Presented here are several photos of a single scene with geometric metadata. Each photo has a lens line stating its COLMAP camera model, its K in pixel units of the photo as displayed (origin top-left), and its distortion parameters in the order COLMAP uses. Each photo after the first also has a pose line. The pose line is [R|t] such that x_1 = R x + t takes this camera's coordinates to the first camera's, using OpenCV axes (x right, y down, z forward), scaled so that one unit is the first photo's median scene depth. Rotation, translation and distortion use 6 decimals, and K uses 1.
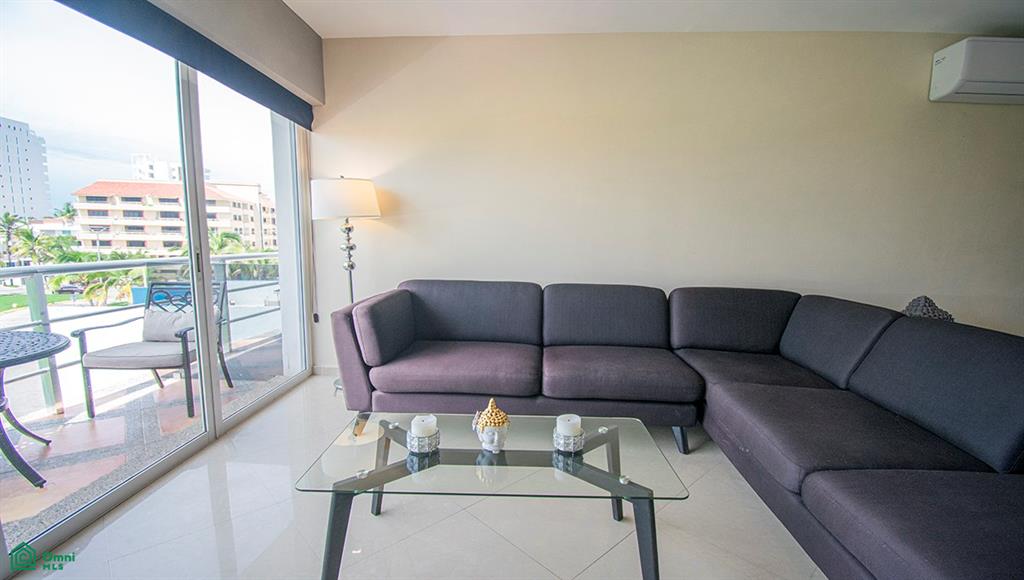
lens RADIAL K [[451.9, 0, 514.6], [0, 451.9, 296.9], [0, 0, 1]] dist [-0.000391, -0.007541]
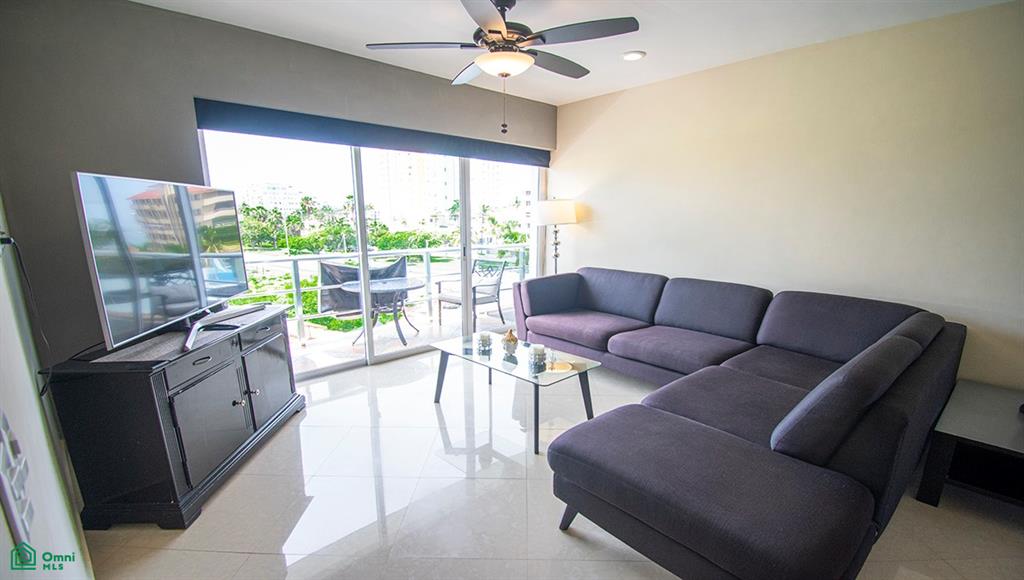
lens RADIAL K [[451.9, 0, 512.4], [0, 451.9, 286.9], [0, 0, 1]] dist [-0.000391, -0.007541]
pose [[0.705705, 0.093244, -0.702343, 0.665173], [-0.079911, 0.995452, 0.051864, -0.032415], [0.703985, 0.019524, 0.709947, -0.207377]]
